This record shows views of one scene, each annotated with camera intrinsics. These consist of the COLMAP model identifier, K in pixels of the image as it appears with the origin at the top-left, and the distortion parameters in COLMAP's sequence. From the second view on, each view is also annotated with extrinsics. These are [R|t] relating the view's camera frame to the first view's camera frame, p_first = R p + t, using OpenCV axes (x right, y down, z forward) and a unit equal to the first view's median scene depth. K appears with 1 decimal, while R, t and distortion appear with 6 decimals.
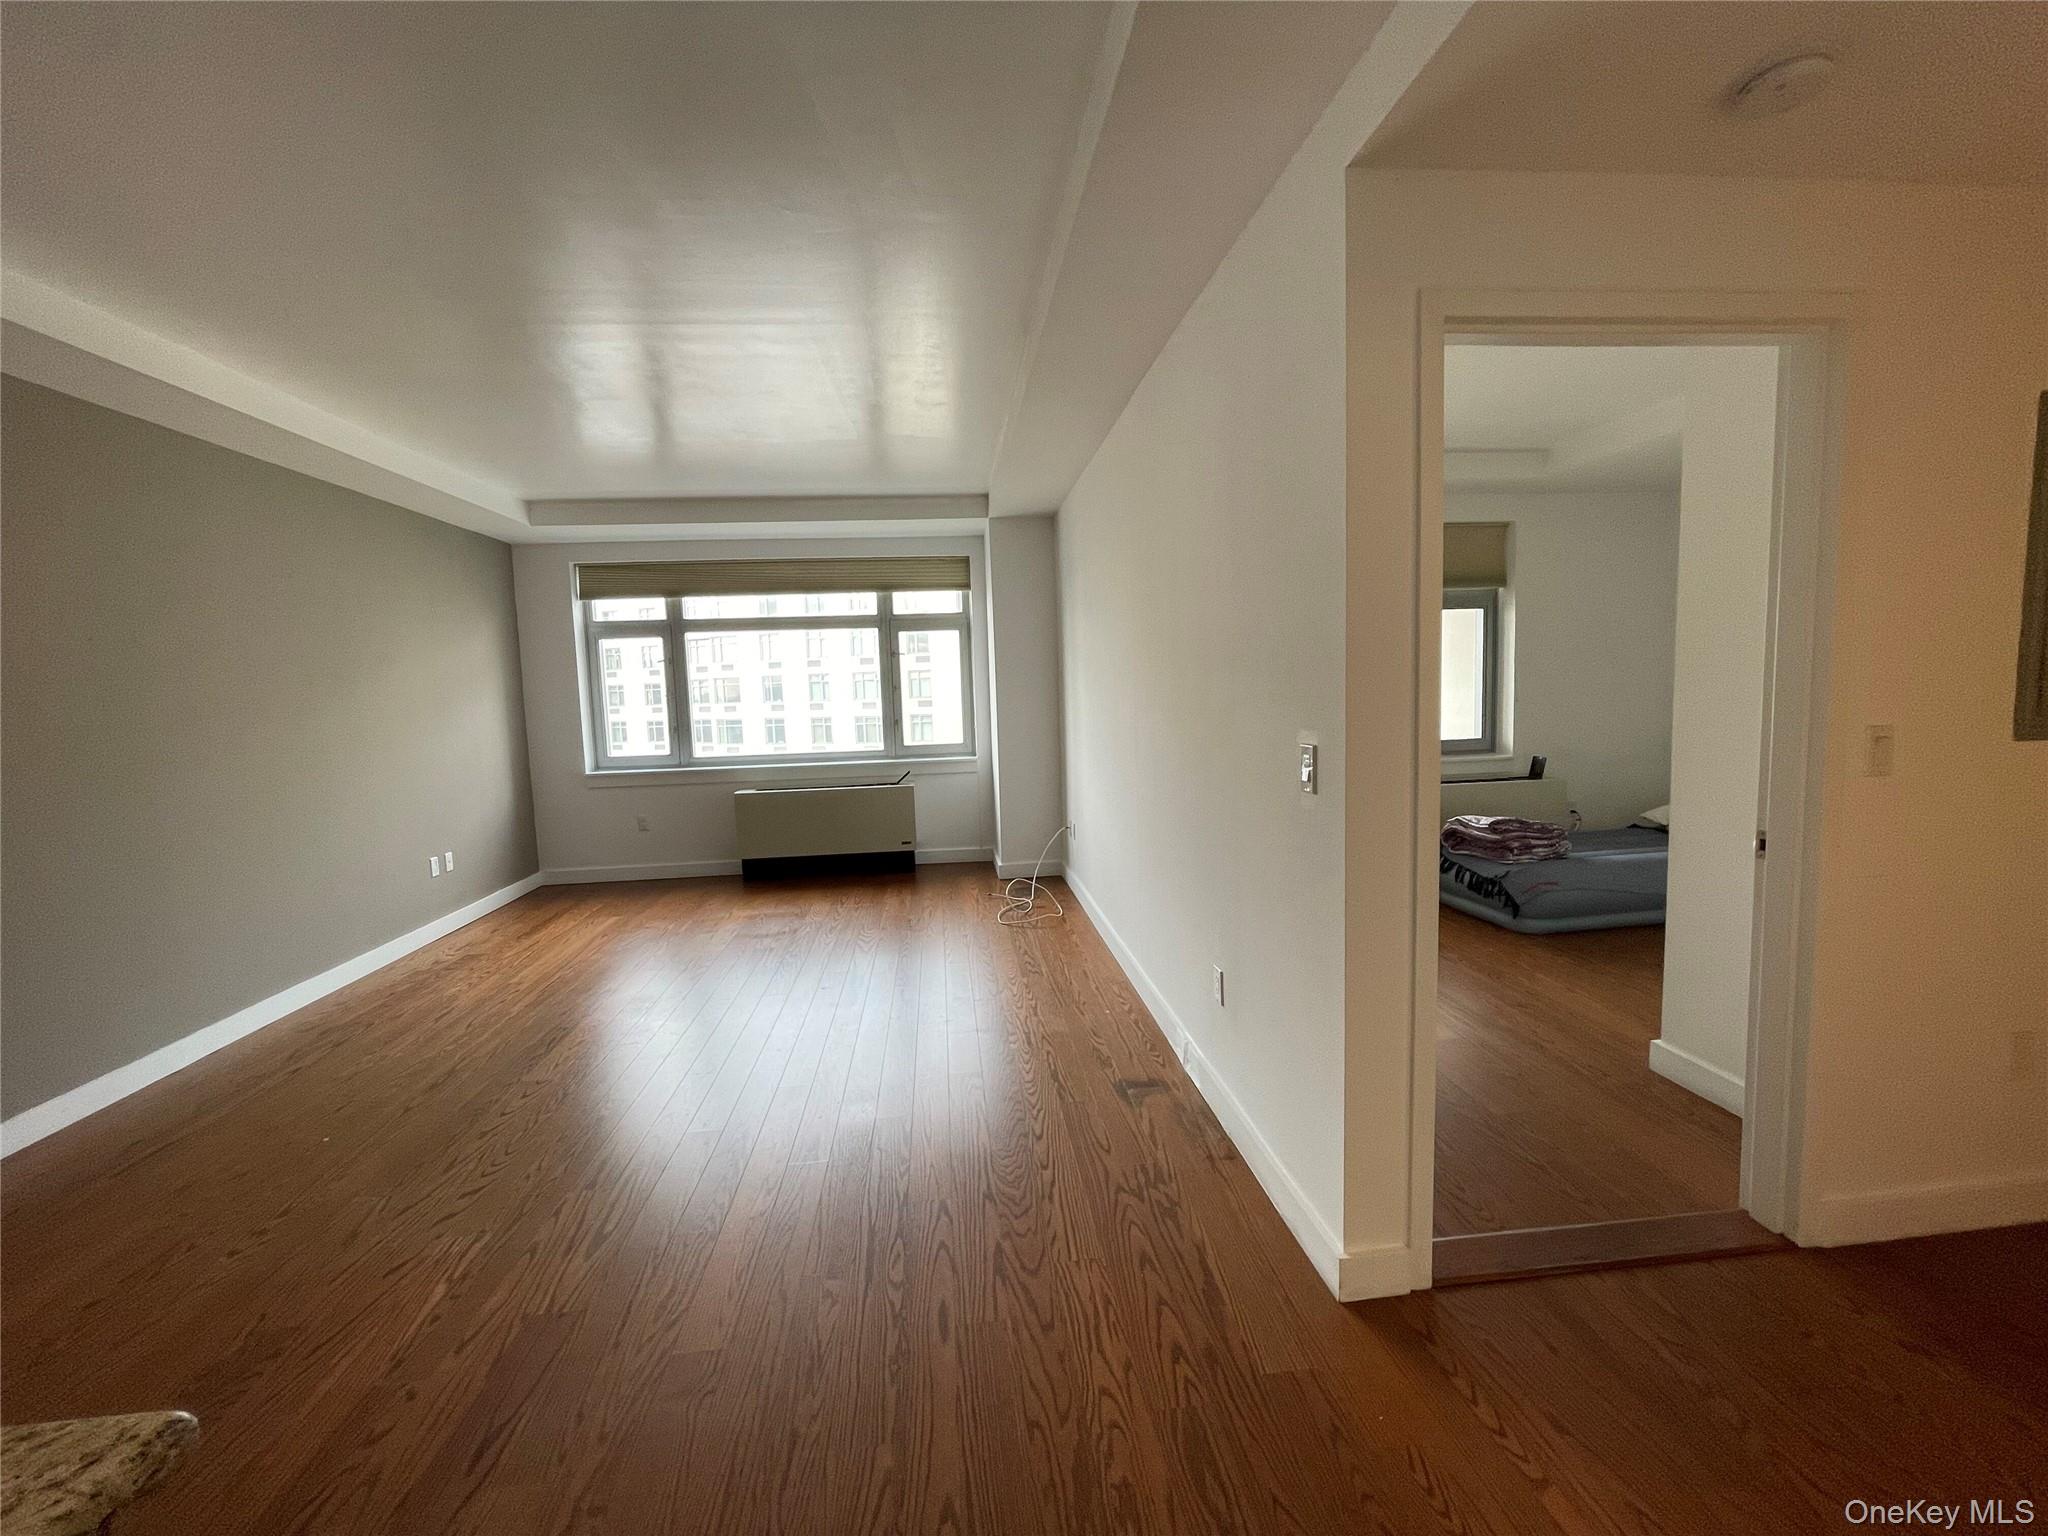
lens RADIAL K [[837.4, 0, 1022.7], [0, 837.4, 755.8], [0, 0, 1]] dist [-0.000422, 0.000433]
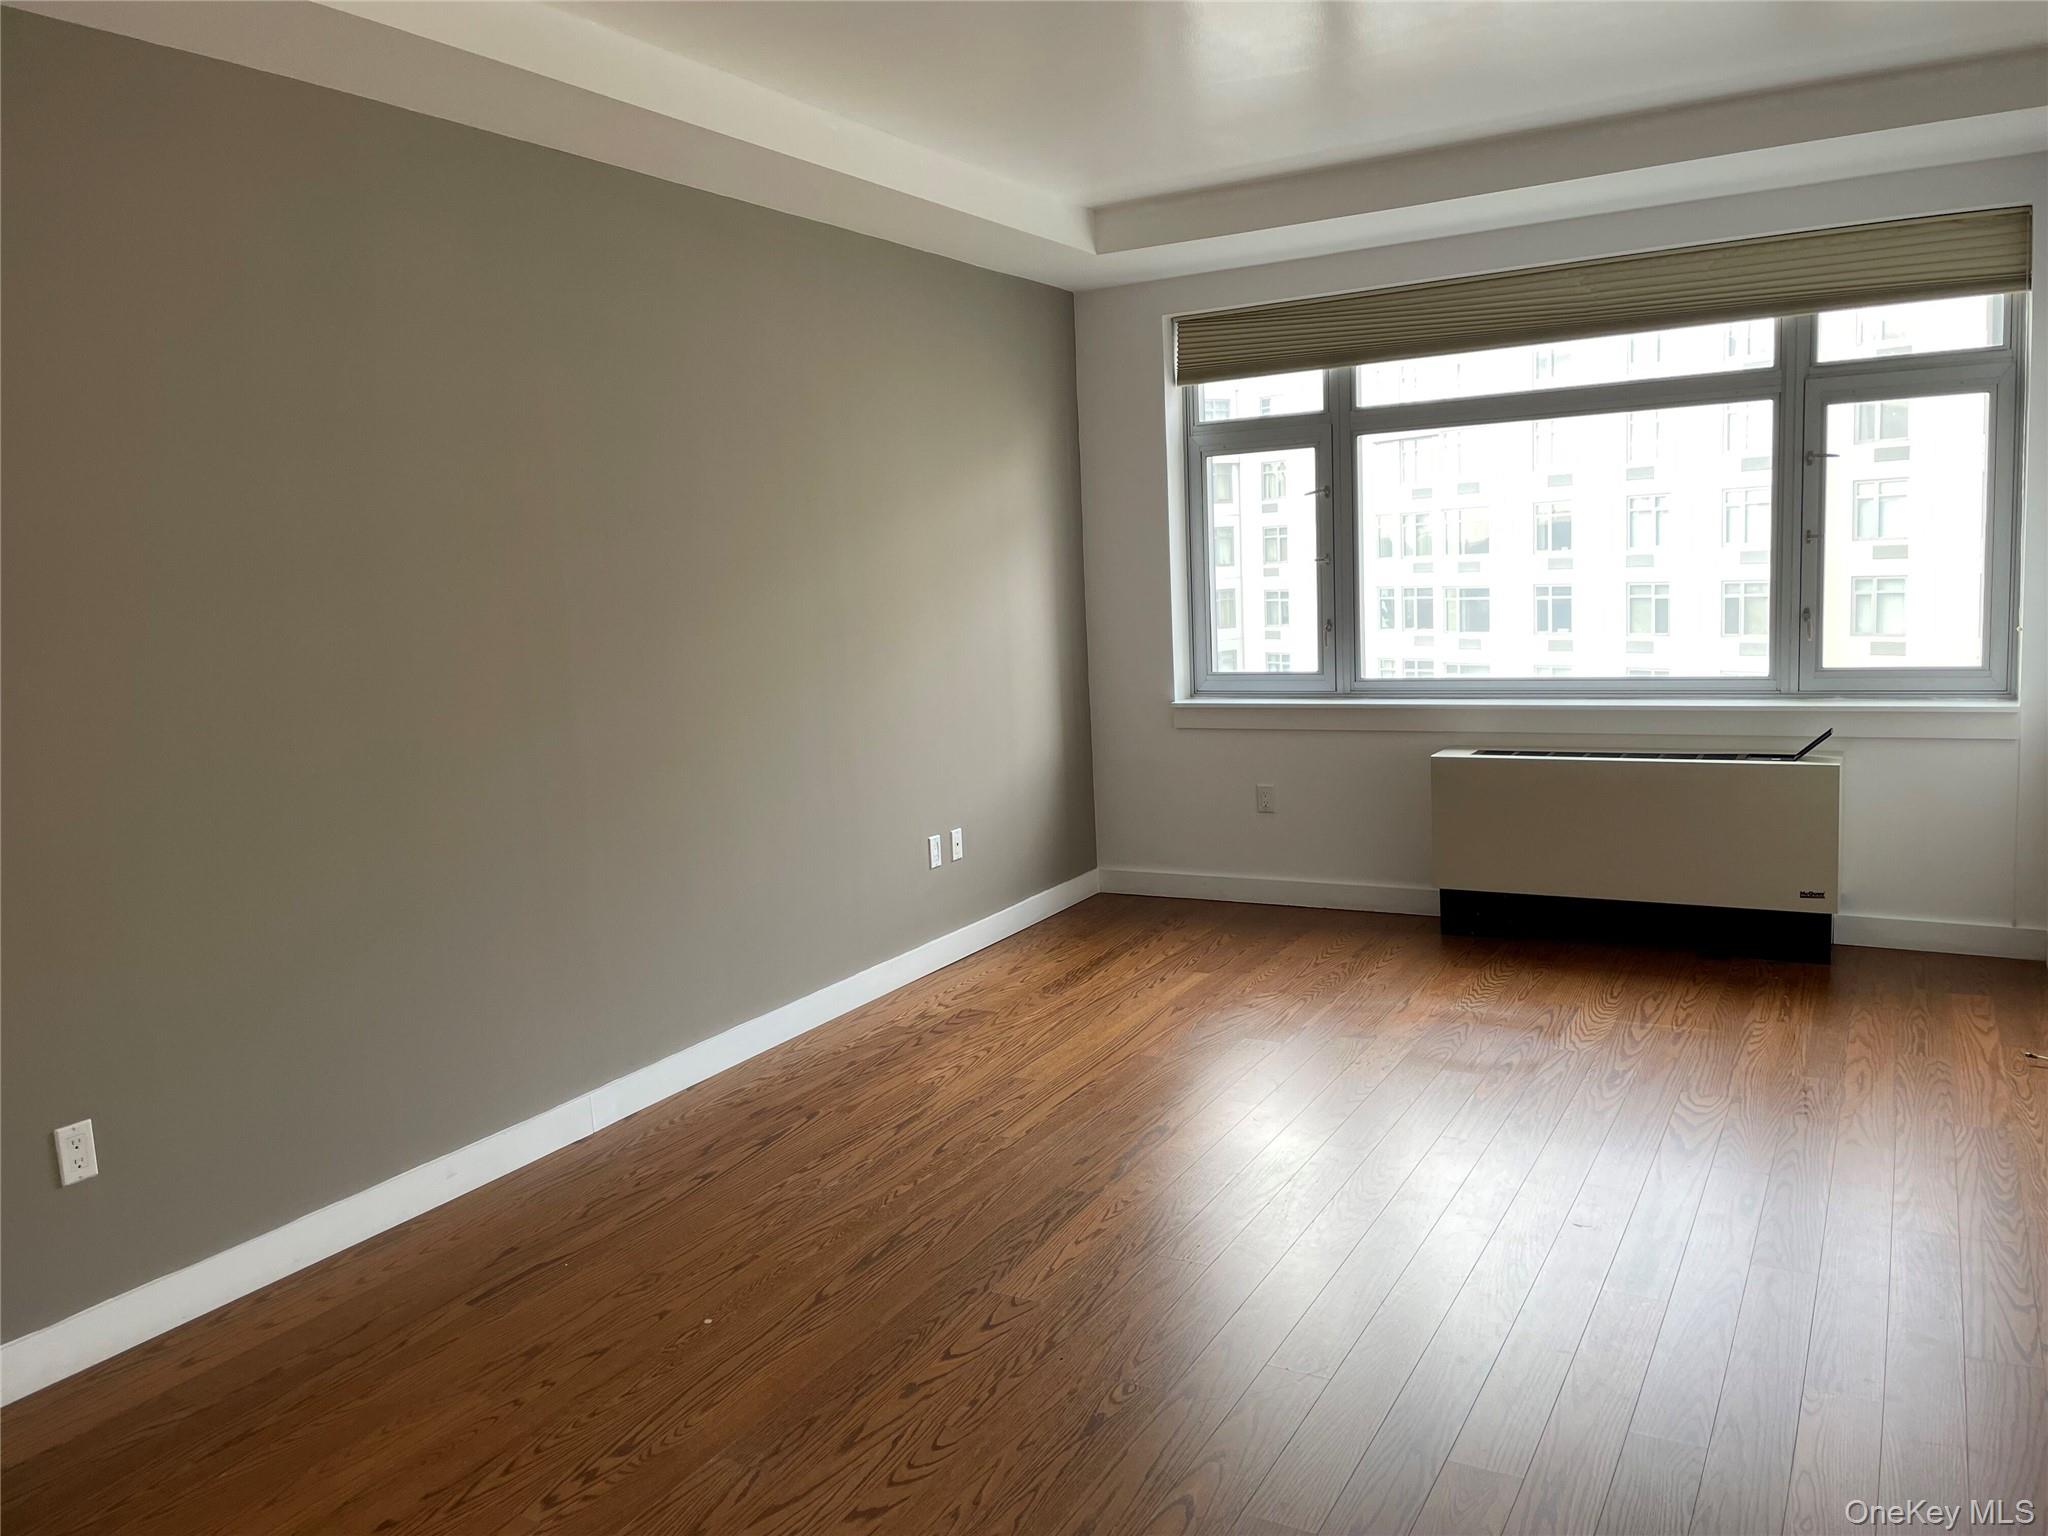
lens RADIAL K [[1569.8, 0, 1020.0], [0, 1569.8, 759.5], [0, 0, 1]] dist [0.099991, -0.135346]
pose [[0.819334, 0.066981, -0.569391, -0.010610], [-0.029492, 0.996761, 0.074818, -0.020640], [0.572558, -0.044509, 0.818655, 0.108743]]
